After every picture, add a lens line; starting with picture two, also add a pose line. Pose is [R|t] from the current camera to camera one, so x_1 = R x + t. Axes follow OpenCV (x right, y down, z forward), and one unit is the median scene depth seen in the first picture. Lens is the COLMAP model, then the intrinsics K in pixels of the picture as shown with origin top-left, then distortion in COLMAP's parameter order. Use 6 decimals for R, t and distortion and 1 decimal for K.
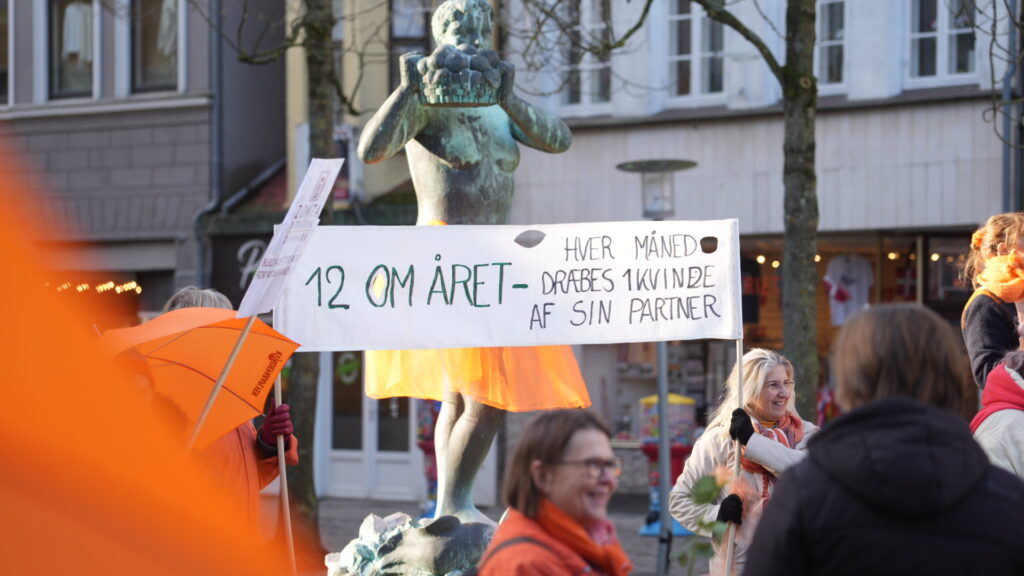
lens RADIAL K [[3860.4, 0, 512.1], [0, 3860.4, 288.4], [0, 0, 1]] dist [0.401833, 0.000000]
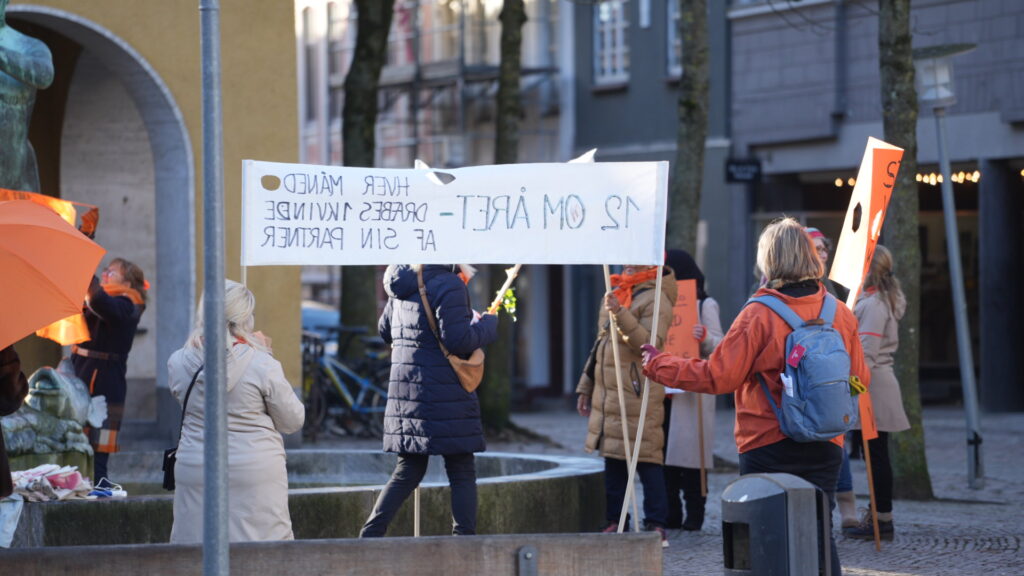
lens RADIAL K [[5869.6, 0, 511.6], [0, 5869.6, 295.7], [0, 0, 1]] dist [3.094024, 0.000000]
pose [[0.897707, -0.011109, -0.440452, 0.977230], [0.021434, 0.999600, 0.018474, -0.001669], [0.440070, -0.026025, 0.897586, -0.630628]]
